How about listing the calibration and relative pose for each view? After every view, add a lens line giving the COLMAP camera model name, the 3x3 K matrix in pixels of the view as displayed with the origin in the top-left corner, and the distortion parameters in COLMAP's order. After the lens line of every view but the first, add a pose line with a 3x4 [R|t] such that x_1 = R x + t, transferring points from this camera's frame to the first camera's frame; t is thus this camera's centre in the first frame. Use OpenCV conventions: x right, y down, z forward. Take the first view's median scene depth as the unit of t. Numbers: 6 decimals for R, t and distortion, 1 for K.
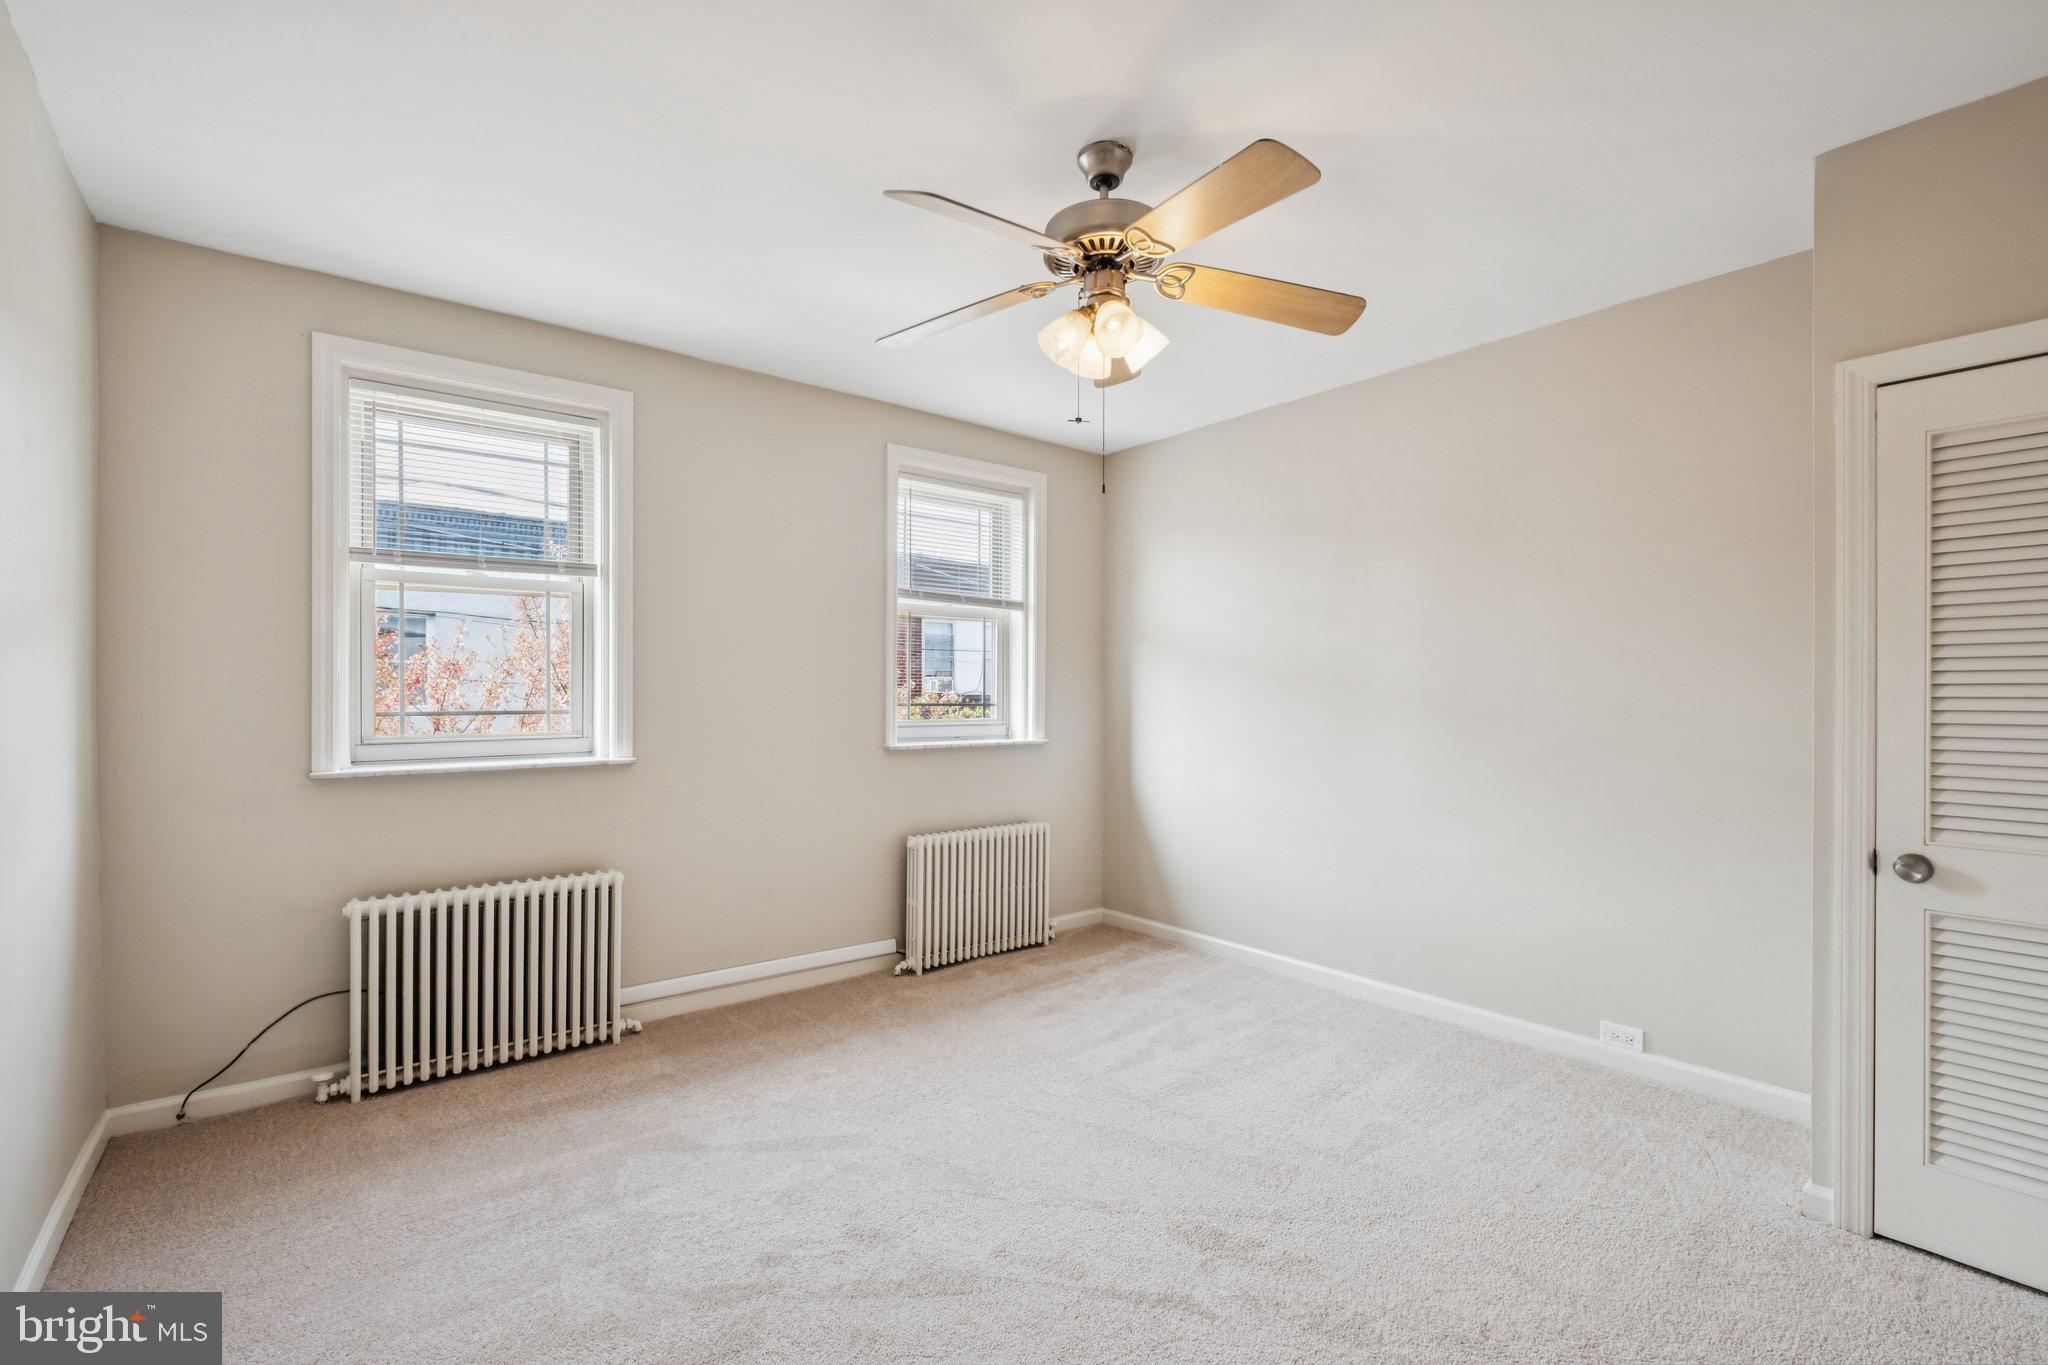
lens RADIAL K [[898.1, 0, 1069.0], [0, 898.1, 696.2], [0, 0, 1]] dist [-0.003976, -0.000034]
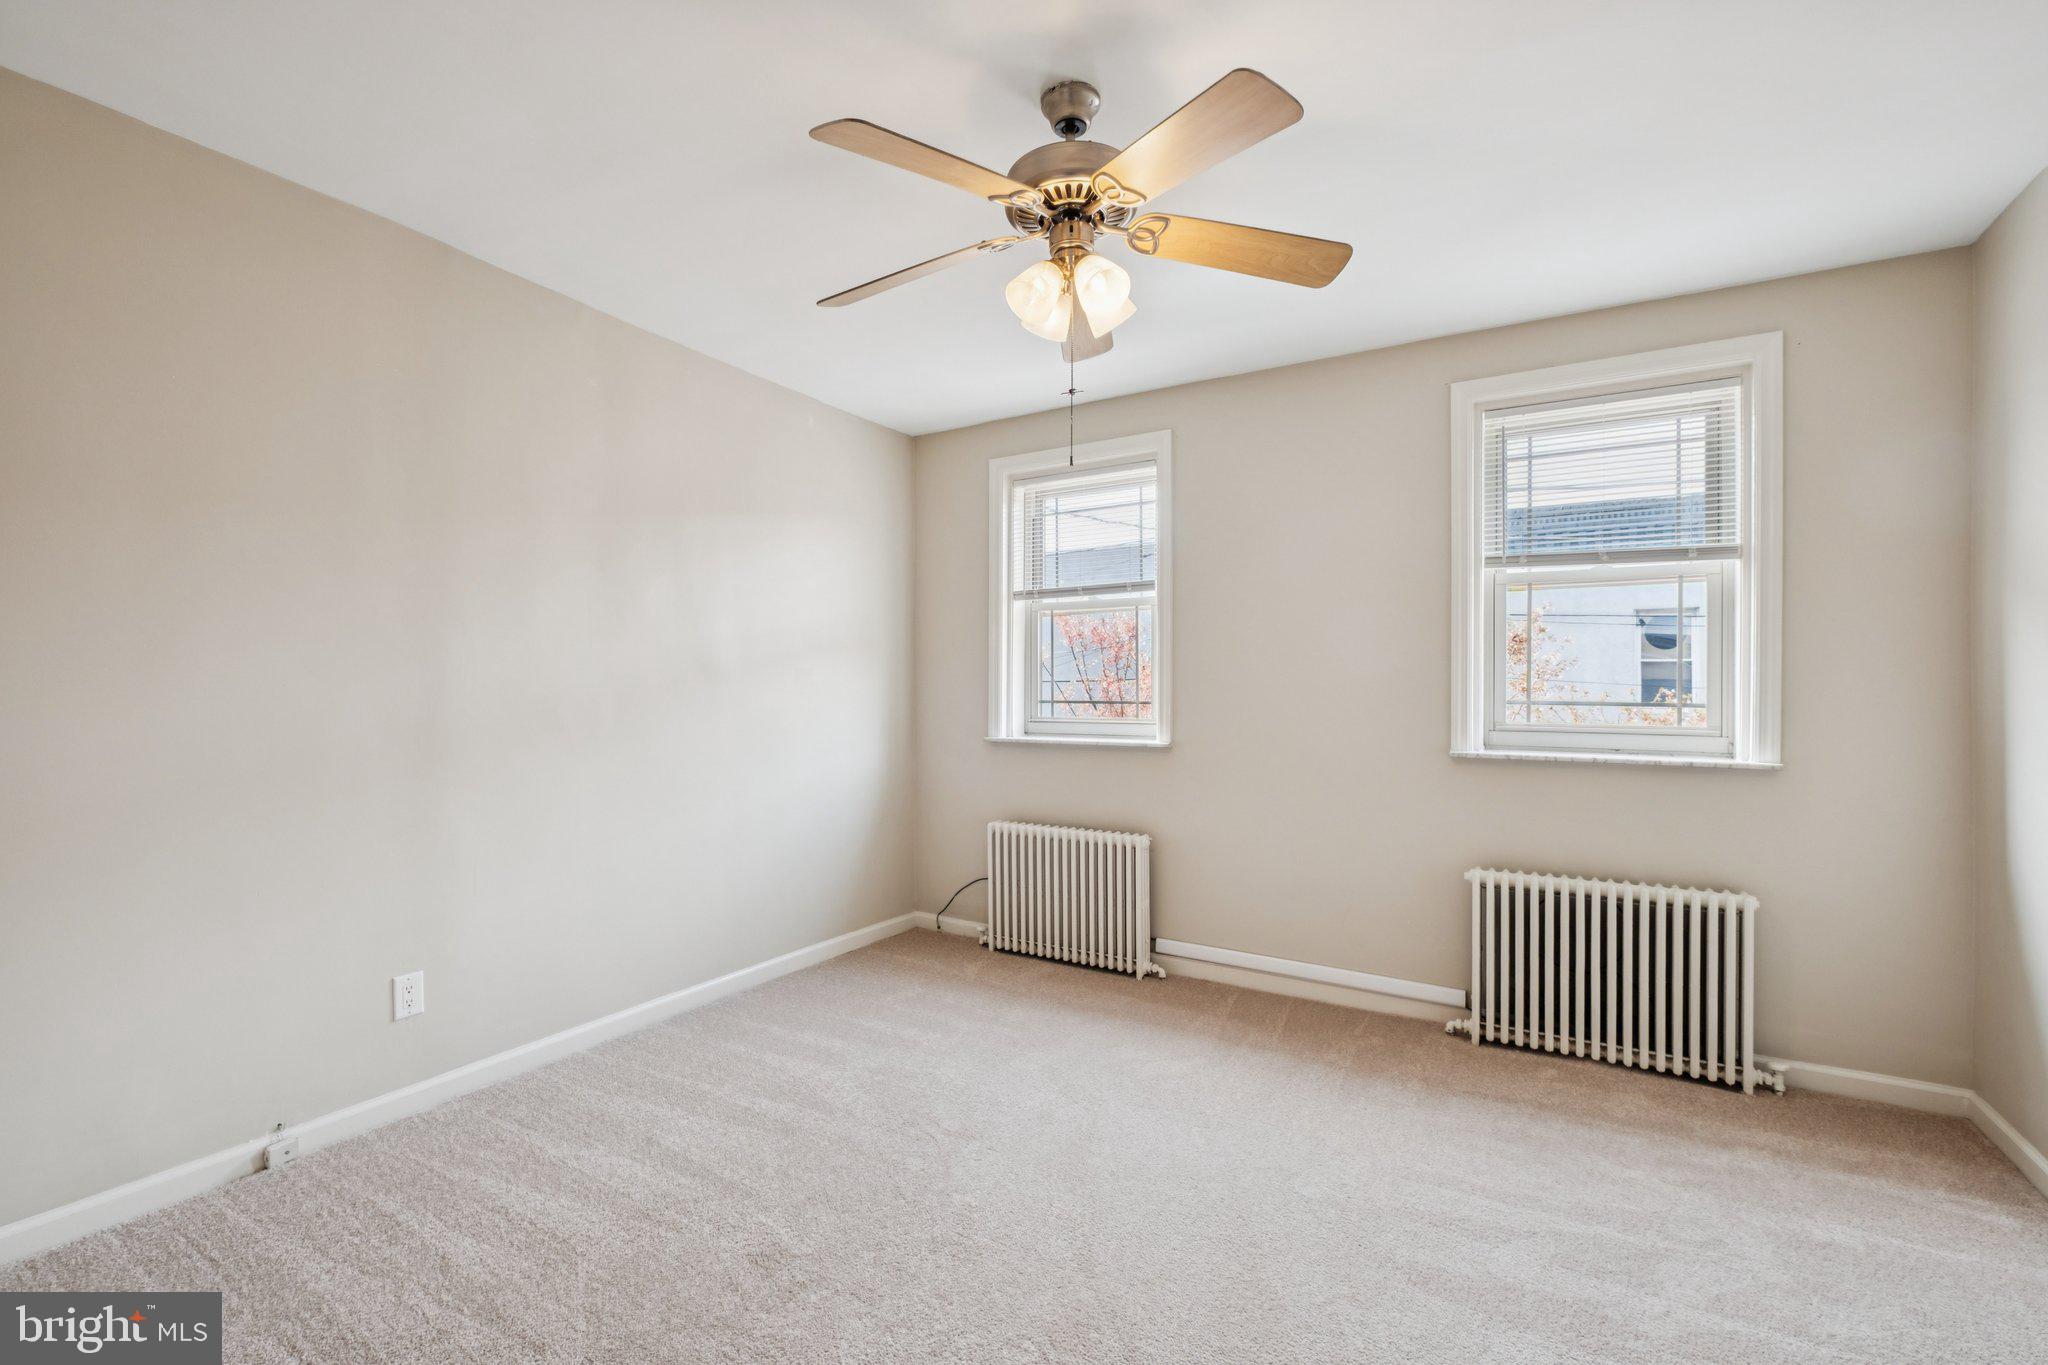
lens RADIAL K [[898.1, 0, 1028.1], [0, 898.1, 685.3], [0, 0, 1]] dist [-0.003976, -0.000034]
pose [[0.325494, -0.000988, -0.945544, 0.421401], [-0.003834, 0.999990, -0.002365, -0.001710], [0.945536, 0.004395, 0.325487, 0.340245]]
